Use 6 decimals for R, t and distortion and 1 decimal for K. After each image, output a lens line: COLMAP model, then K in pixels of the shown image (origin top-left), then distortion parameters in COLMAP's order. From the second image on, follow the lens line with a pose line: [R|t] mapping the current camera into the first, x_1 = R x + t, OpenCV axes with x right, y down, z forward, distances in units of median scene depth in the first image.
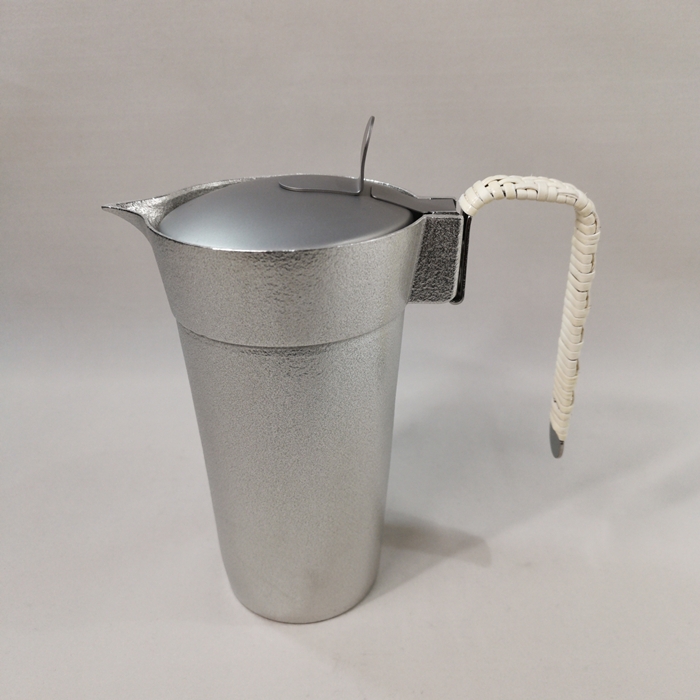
lens RADIAL K [[729.8, 0, 346.5], [0, 729.8, 351.1], [0, 0, 1]] dist [0.022747, 0.000000]
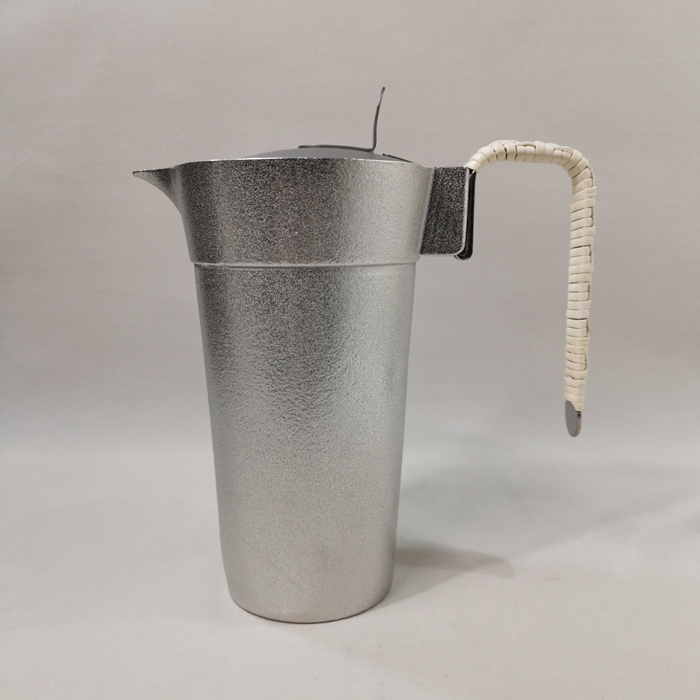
lens RADIAL K [[729.8, 0, 348.7], [0, 729.8, 352.0], [0, 0, 1]] dist [0.022747, 0.000000]
pose [[0.999976, 0.003391, 0.006109, -0.020503], [-0.001402, 0.953913, -0.300079, 0.354182], [-0.006845, 0.300063, 0.953895, 0.045872]]
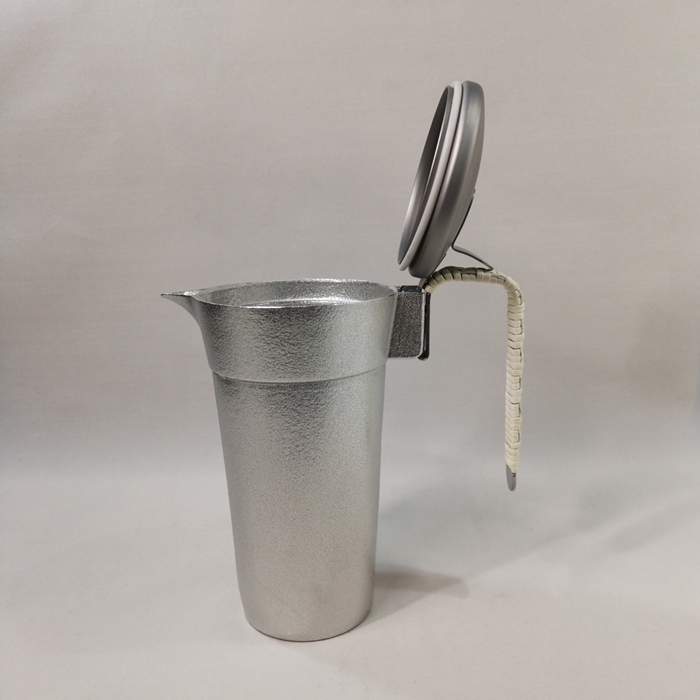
lens RADIAL K [[729.8, 0, 347.7], [0, 729.8, 346.4], [0, 0, 1]] dist [0.022747, 0.000000]
pose [[0.999740, -0.017261, 0.014913, -0.007464], [0.020474, 0.967246, -0.253012, 0.232884], [-0.010058, 0.253252, 0.967348, -0.280572]]
